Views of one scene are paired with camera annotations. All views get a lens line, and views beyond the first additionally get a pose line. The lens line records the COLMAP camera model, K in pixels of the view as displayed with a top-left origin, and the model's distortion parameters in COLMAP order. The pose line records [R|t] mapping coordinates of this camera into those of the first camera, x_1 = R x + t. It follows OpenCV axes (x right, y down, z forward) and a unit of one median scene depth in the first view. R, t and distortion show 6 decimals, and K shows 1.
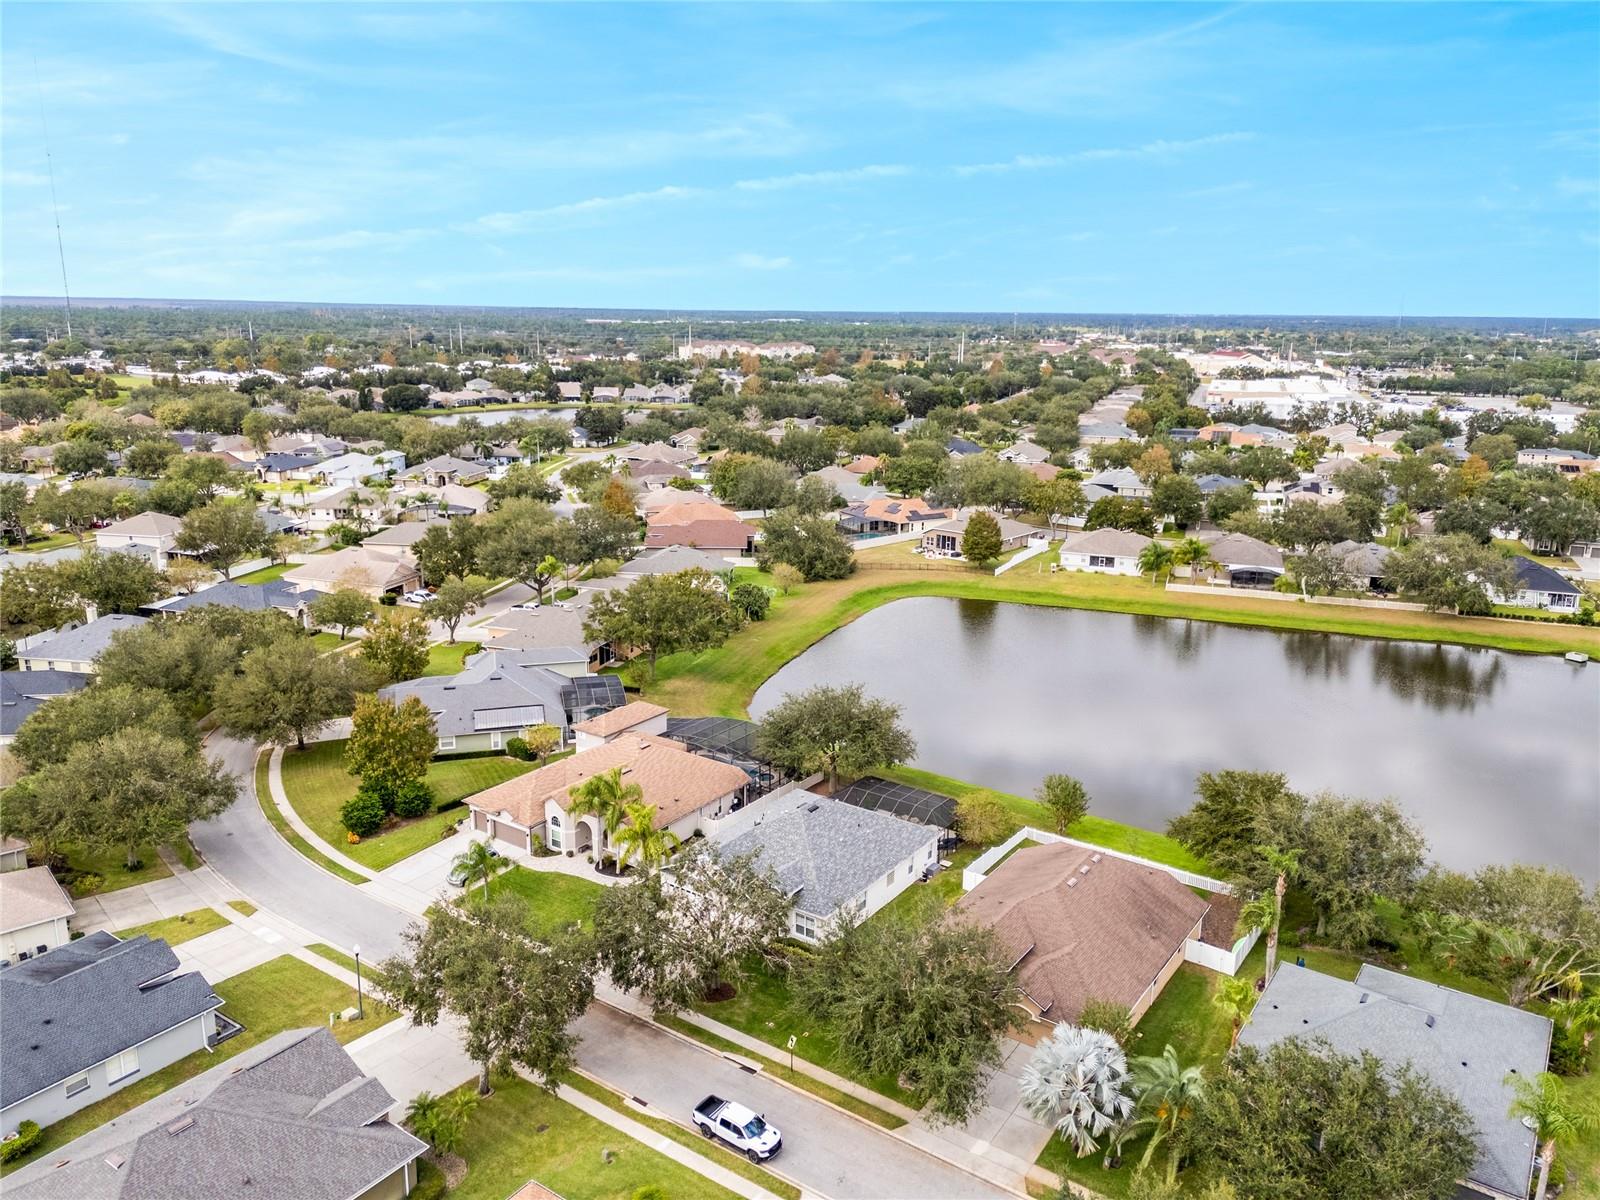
lens RADIAL K [[1172.5, 0, 800.0], [0, 1172.5, 600.0], [0, 0, 1]] dist [0.069326, -0.043746]
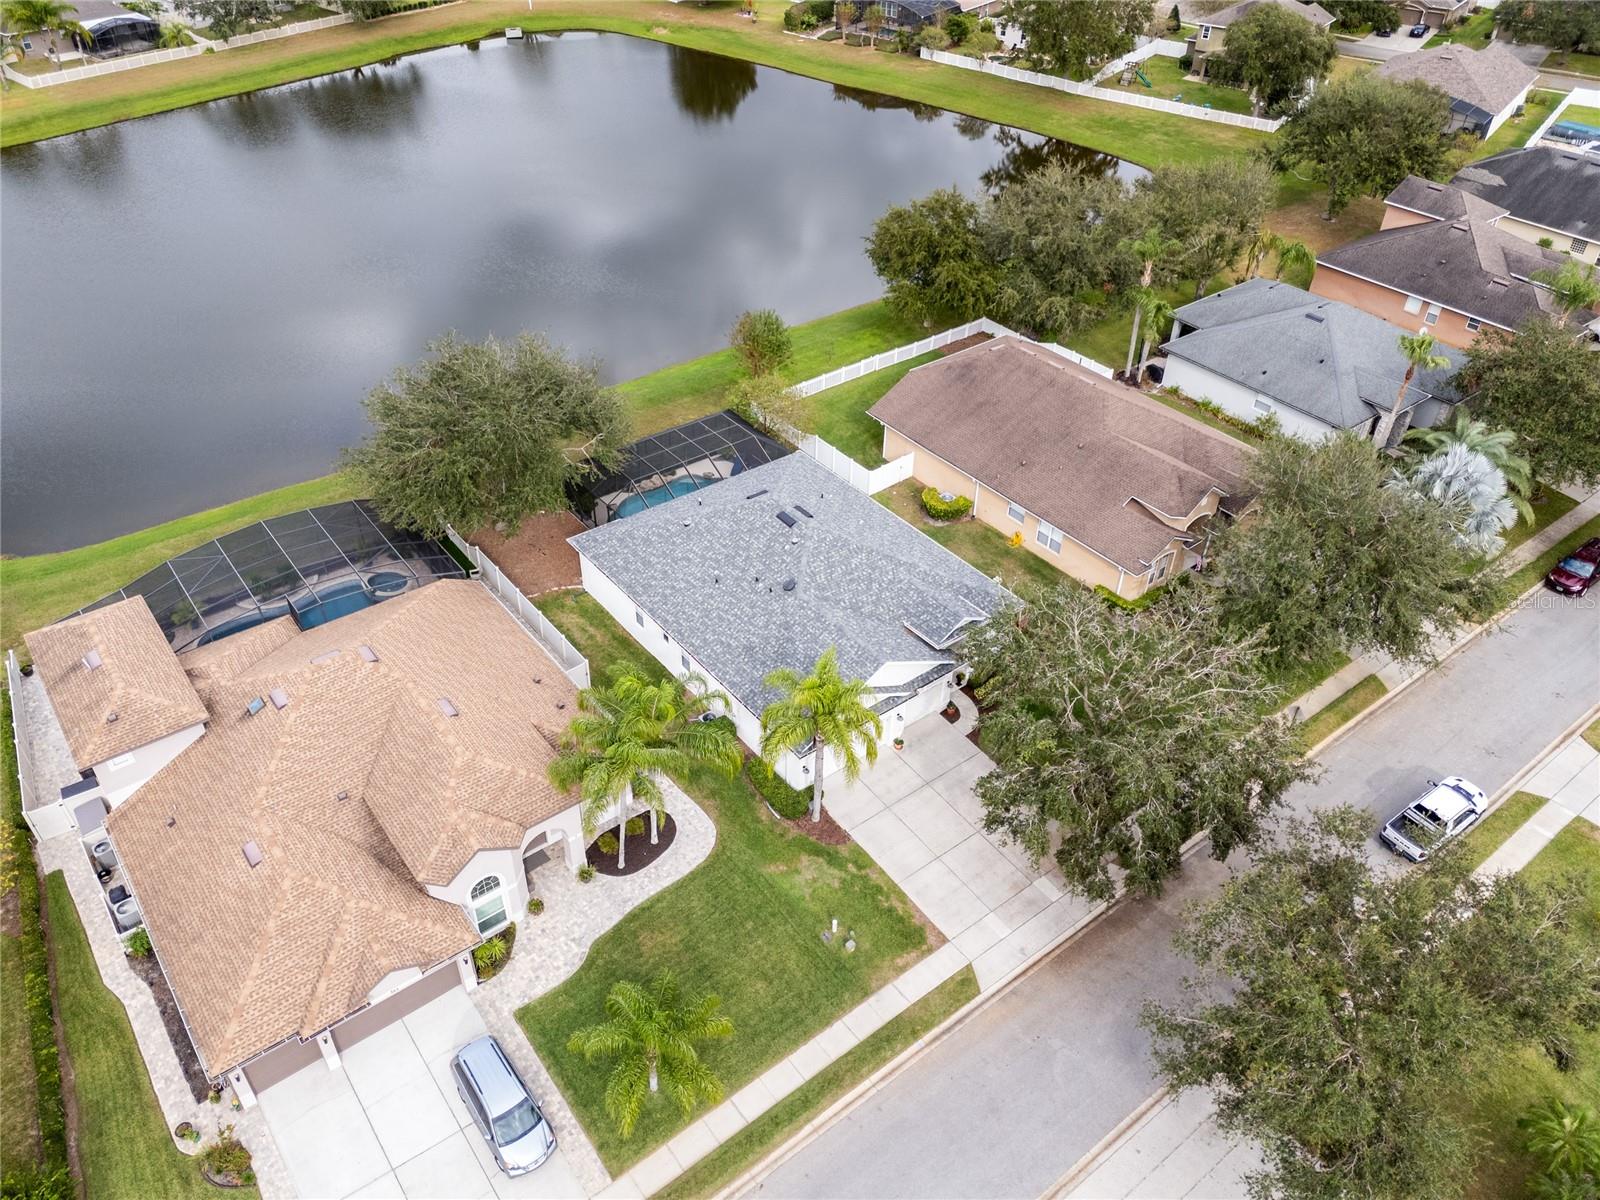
lens RADIAL K [[1172.5, 0, 800.0], [0, 1172.5, 600.0], [0, 0, 1]] dist [0.069326, -0.043746]
pose [[0.299192, -0.598235, 0.743370, -0.227794], [0.219501, 0.801314, 0.556521, -0.060443], [-0.928603, -0.003336, 0.371060, 0.381216]]
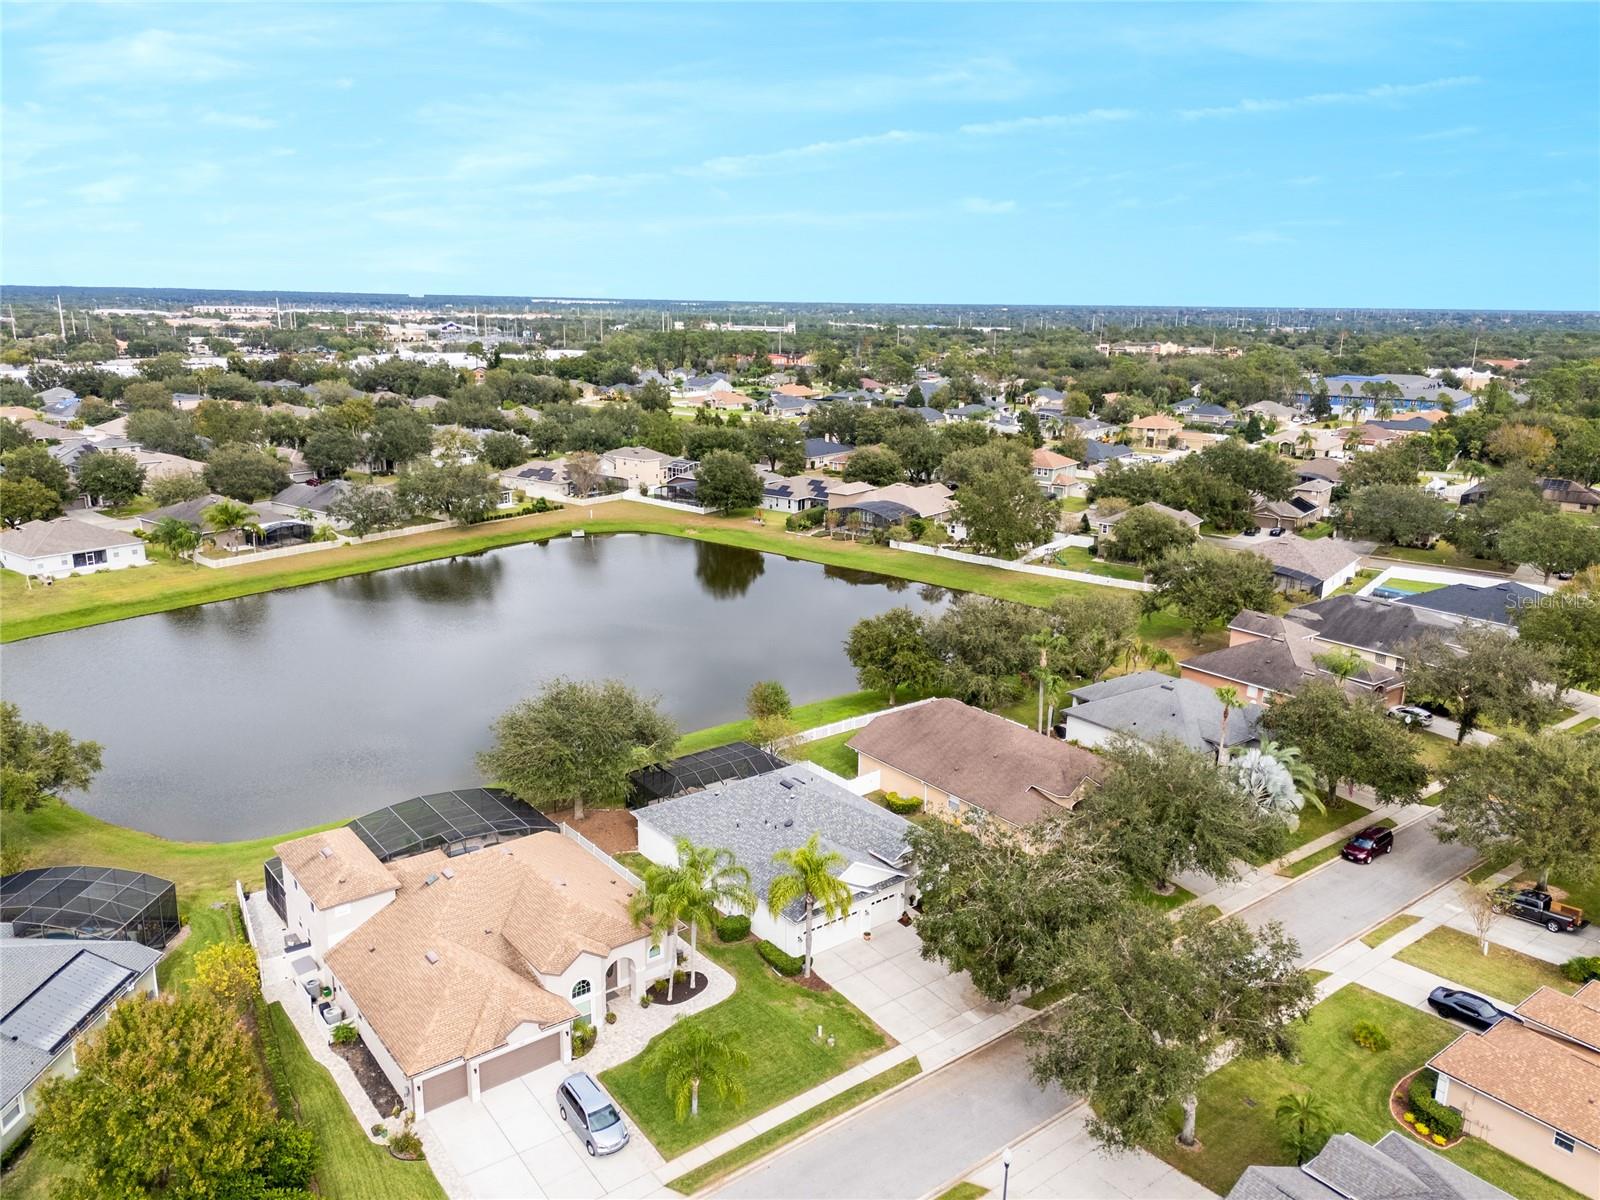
lens RADIAL K [[1191.8, 0, 800.0], [0, 1191.8, 600.0], [0, 0, 1]] dist [0.151042, -0.185119]
pose [[0.298516, -0.247835, 0.921665, -0.390532], [0.221786, 0.957273, 0.185577, -0.057978], [-0.928278, 0.149014, 0.340728, 0.327624]]
